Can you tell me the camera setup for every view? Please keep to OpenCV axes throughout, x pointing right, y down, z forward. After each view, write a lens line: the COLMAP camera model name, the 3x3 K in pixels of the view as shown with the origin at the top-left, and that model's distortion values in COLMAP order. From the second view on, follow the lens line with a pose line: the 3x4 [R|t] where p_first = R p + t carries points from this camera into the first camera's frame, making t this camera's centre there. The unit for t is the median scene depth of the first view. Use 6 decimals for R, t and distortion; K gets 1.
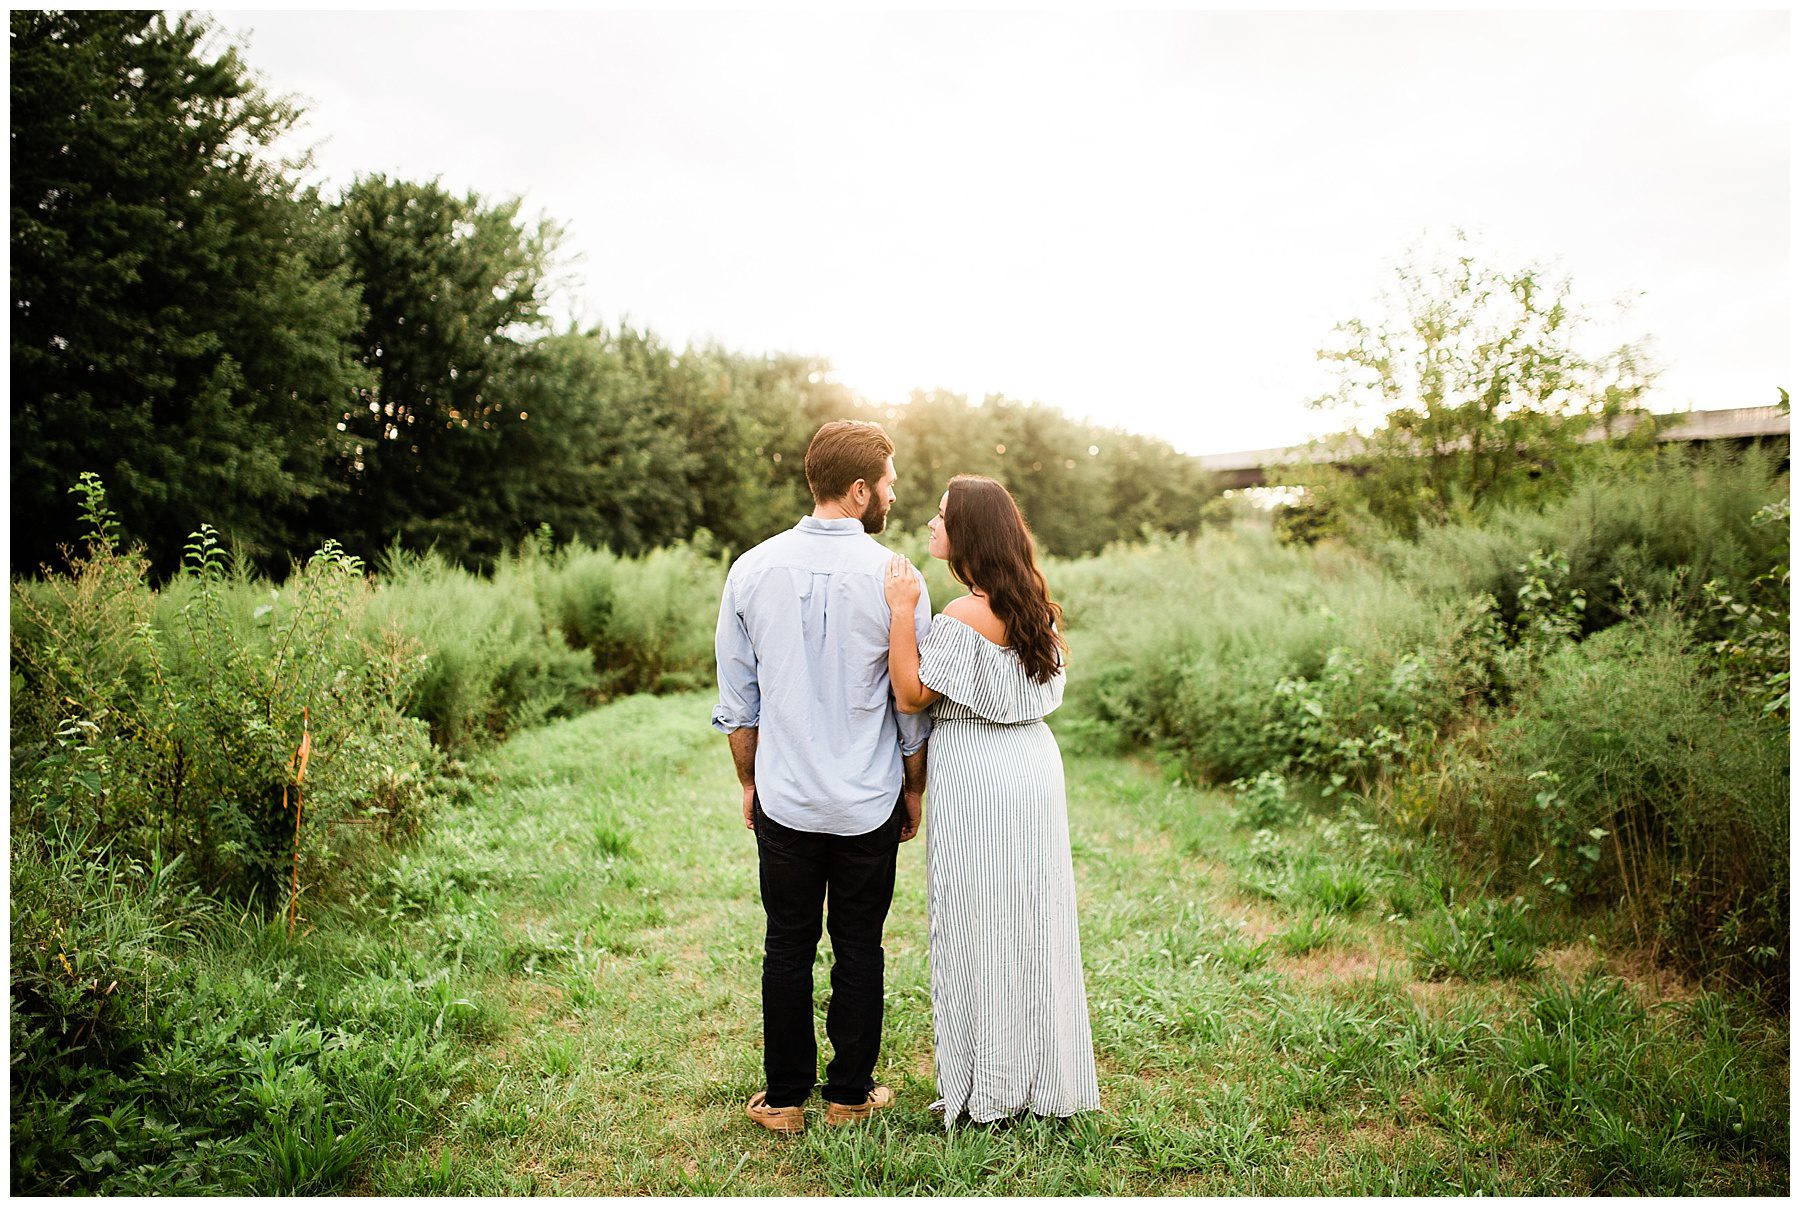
lens RADIAL K [[1944.1, 0, 855.2], [0, 1944.1, 602.1], [0, 0, 1]] dist [-0.026328, 0.000000]
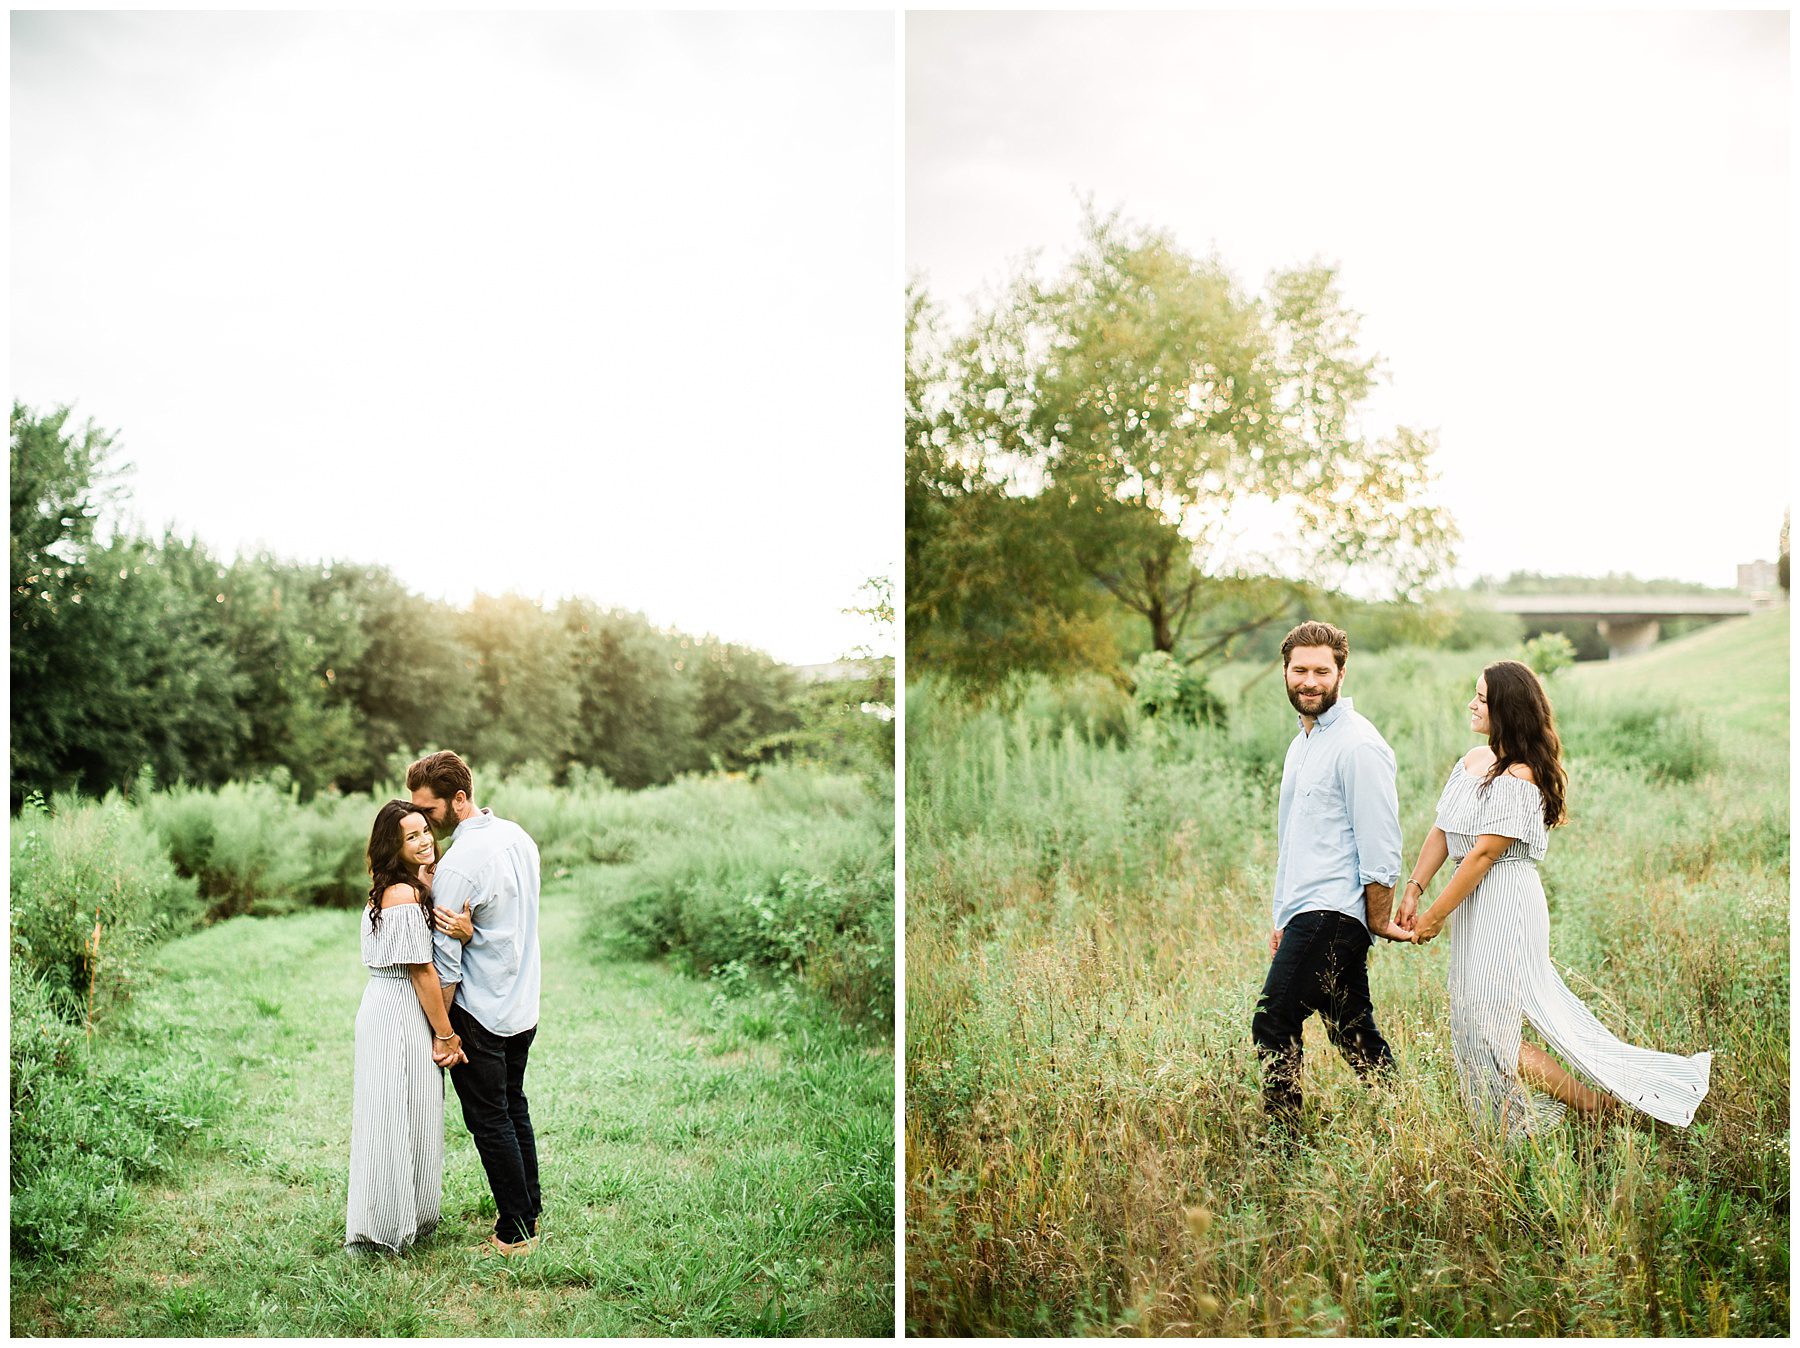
lens RADIAL K [[3033.4, 0, 888.1], [0, 3033.4, 675.0], [0, 0, 1]] dist [-0.142287, 0.000000]
pose [[0.986248, 0.007374, 0.165107, -0.027118], [0.000763, 0.998790, -0.049165, -0.007190], [-0.165270, 0.048615, 0.985049, -0.773906]]
